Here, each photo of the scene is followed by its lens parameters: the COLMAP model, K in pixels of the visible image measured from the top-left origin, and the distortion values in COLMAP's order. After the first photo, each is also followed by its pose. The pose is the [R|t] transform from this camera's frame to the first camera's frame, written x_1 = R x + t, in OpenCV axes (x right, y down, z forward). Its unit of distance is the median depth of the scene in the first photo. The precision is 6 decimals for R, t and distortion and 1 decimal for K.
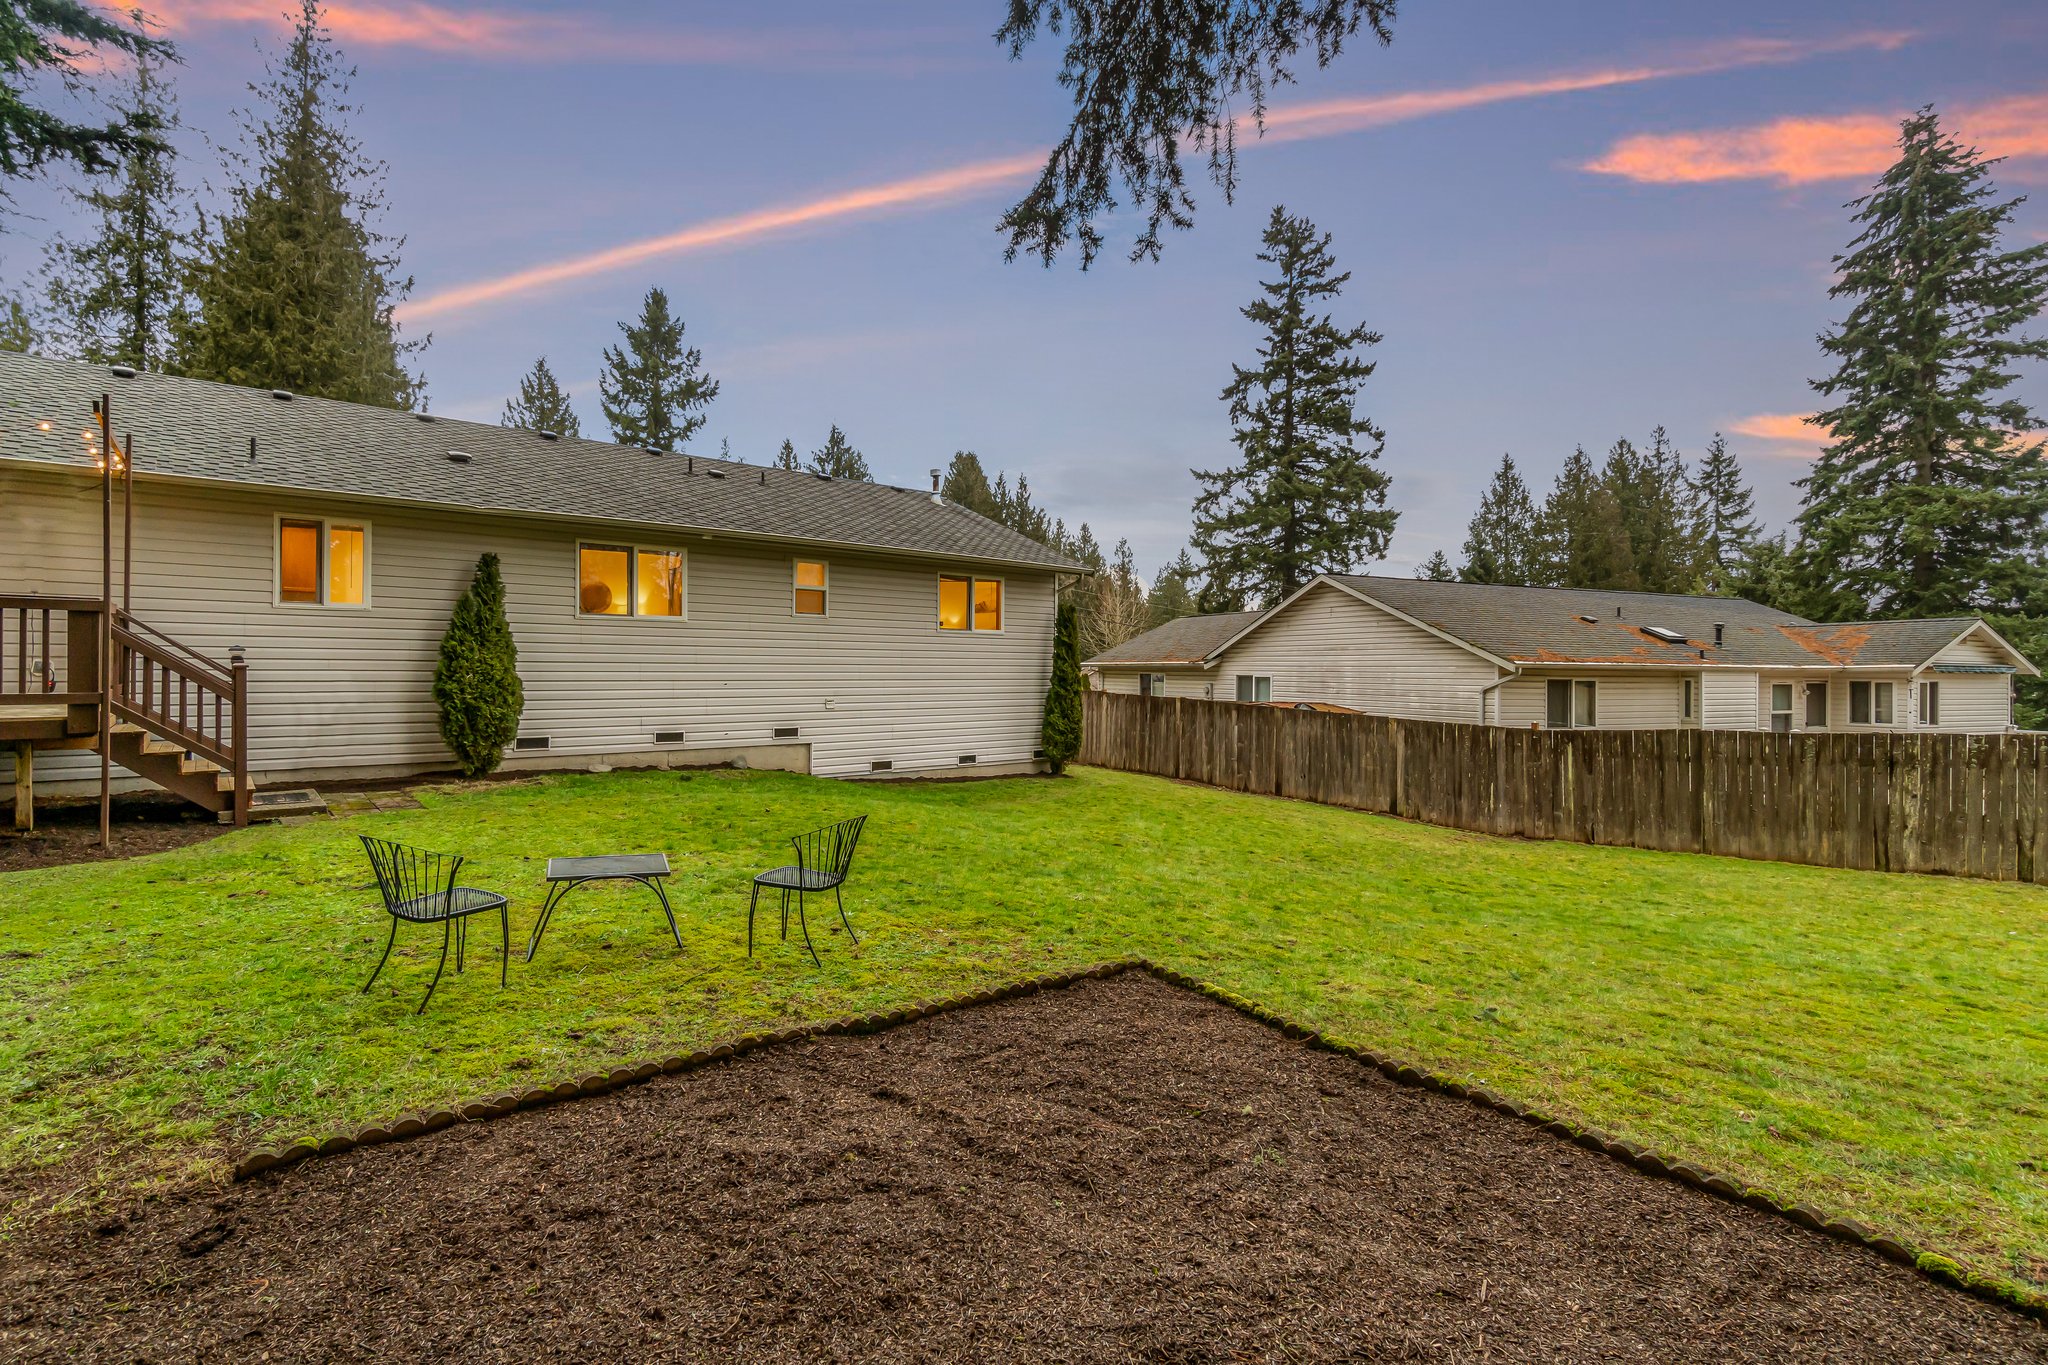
lens RADIAL K [[970.6, 0, 1011.1], [0, 970.6, 669.6], [0, 0, 1]] dist [-0.002853, 0.000443]
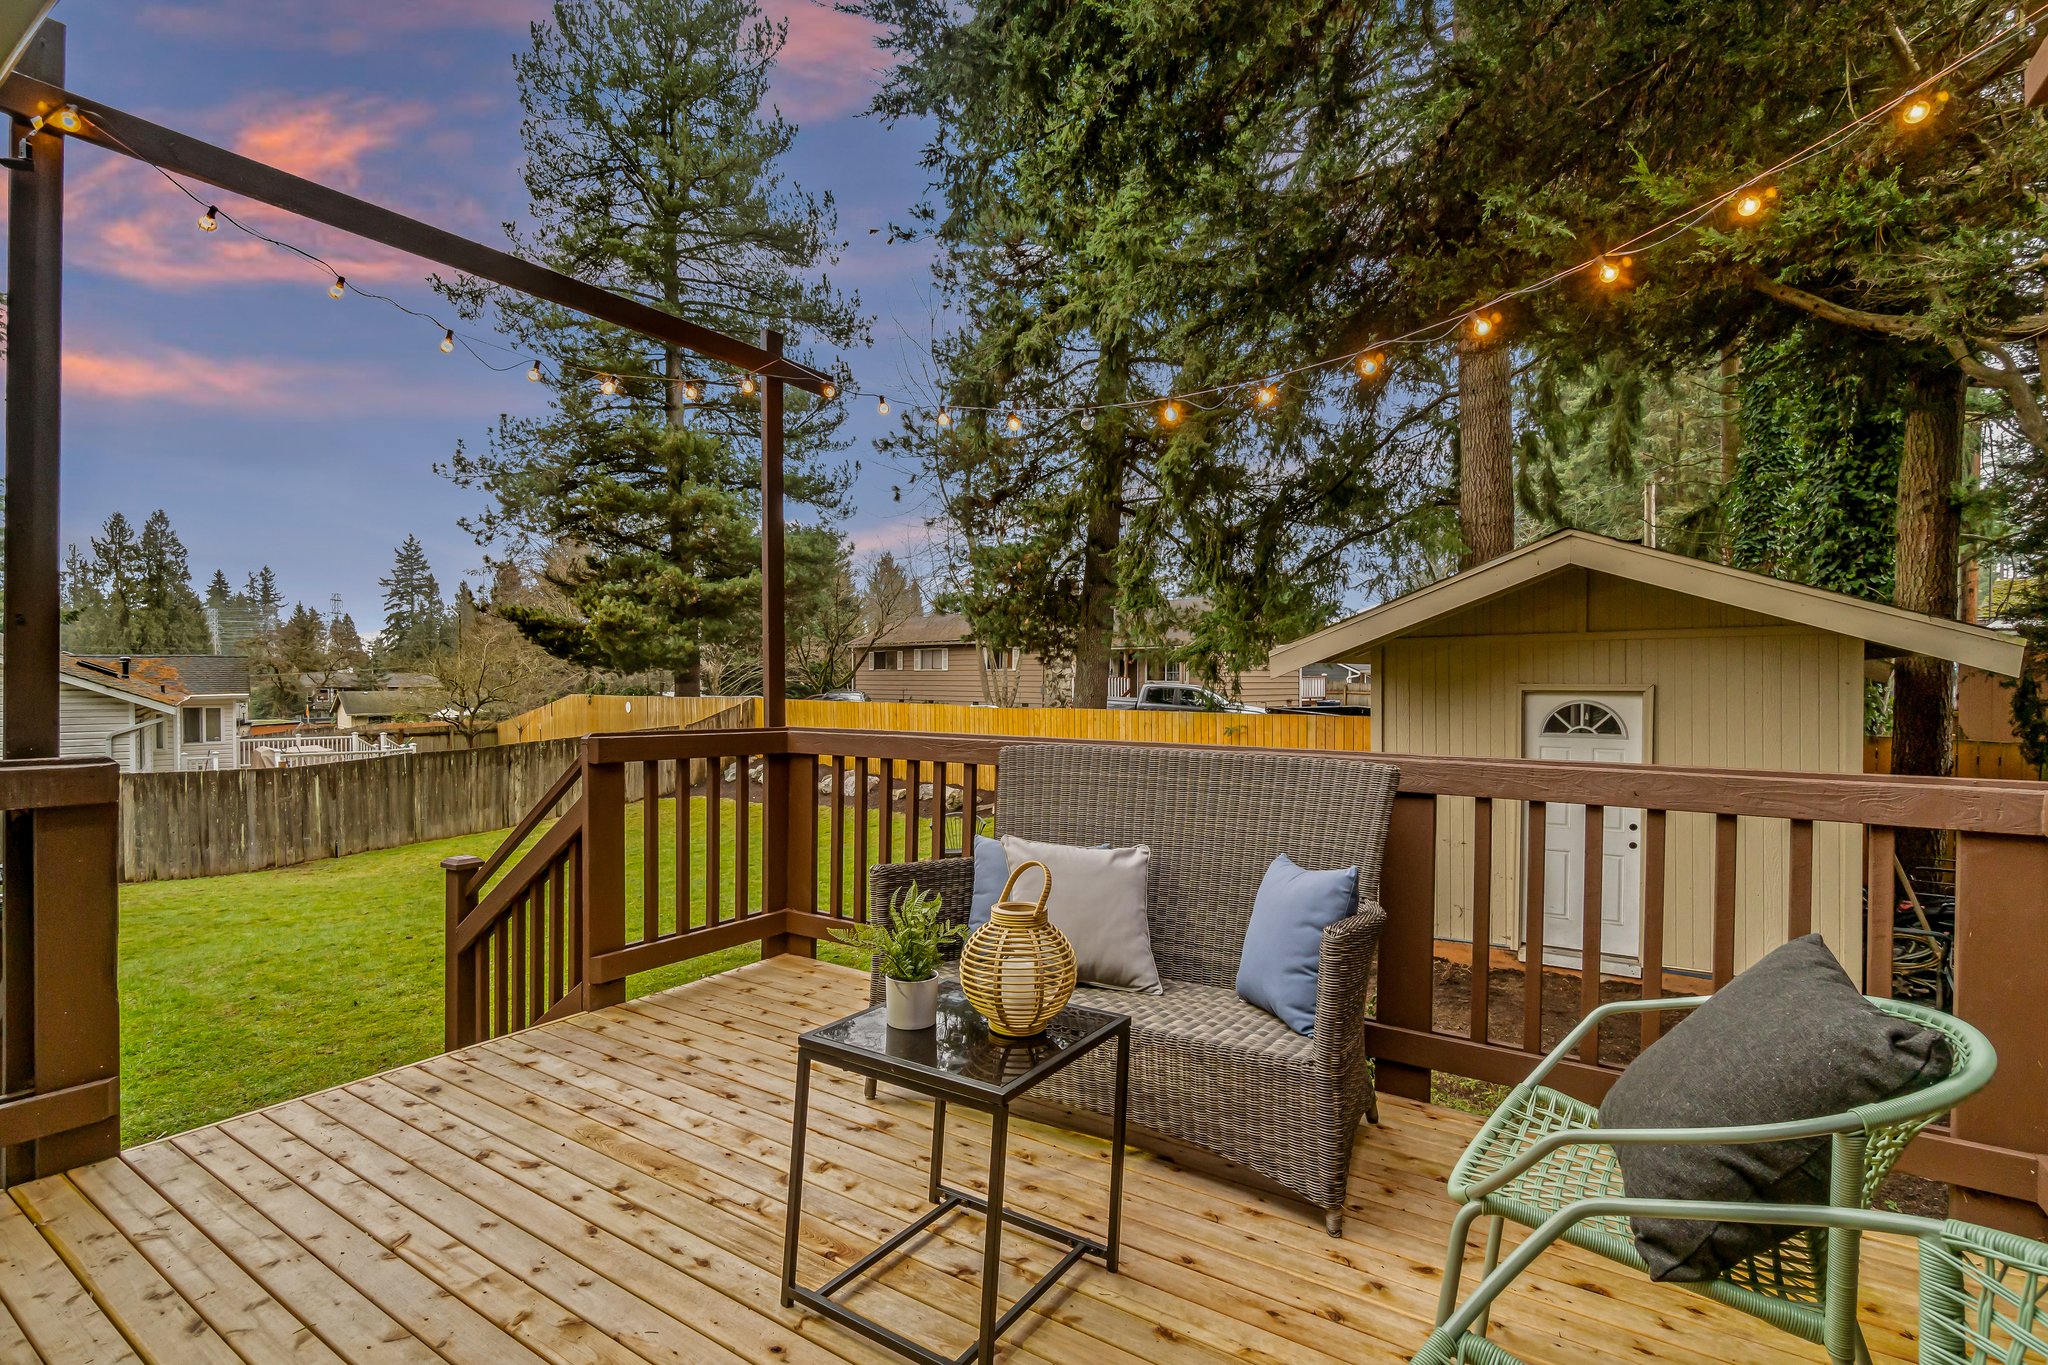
lens RADIAL K [[970.6, 0, 1005.8], [0, 970.6, 689.5], [0, 0, 1]] dist [-0.002853, 0.000443]
pose [[-0.268199, -0.021764, 0.963118, -0.585524], [-0.002409, 0.999757, 0.021921, -0.041947], [-0.963360, 0.003559, -0.268187, 0.398826]]
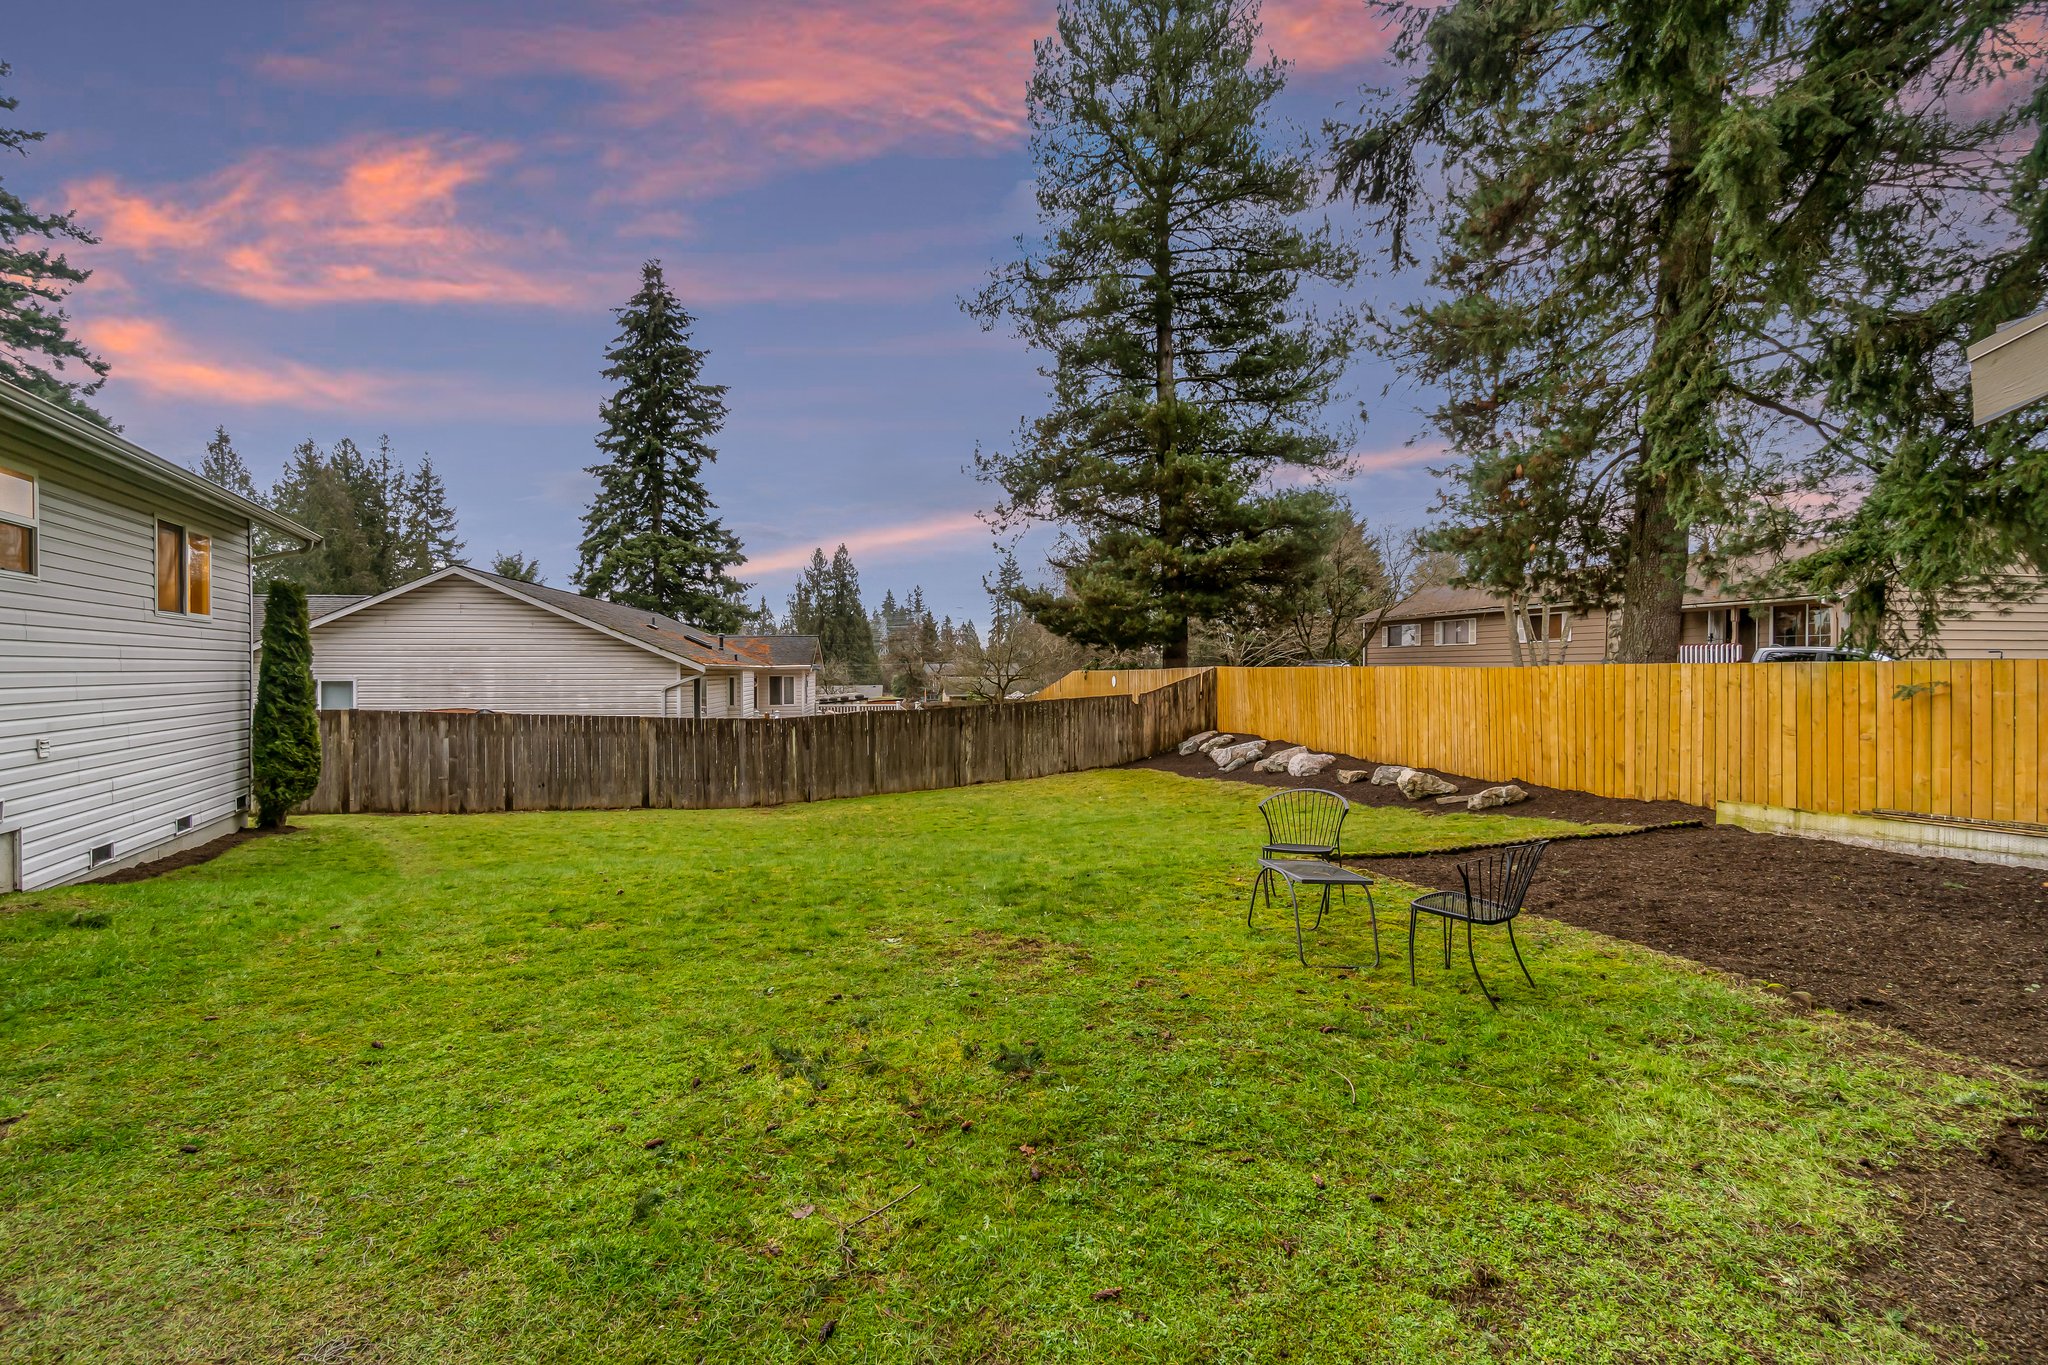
lens RADIAL K [[928.1, 0, 1011.4], [0, 928.1, 678.0], [0, 0, 1]] dist [0.004420, 0.000366]
pose [[0.286345, -0.016394, 0.957986, -0.404115], [0.004896, 0.999866, 0.015647, -0.005807], [-0.958114, 0.000210, 0.286387, 0.284001]]
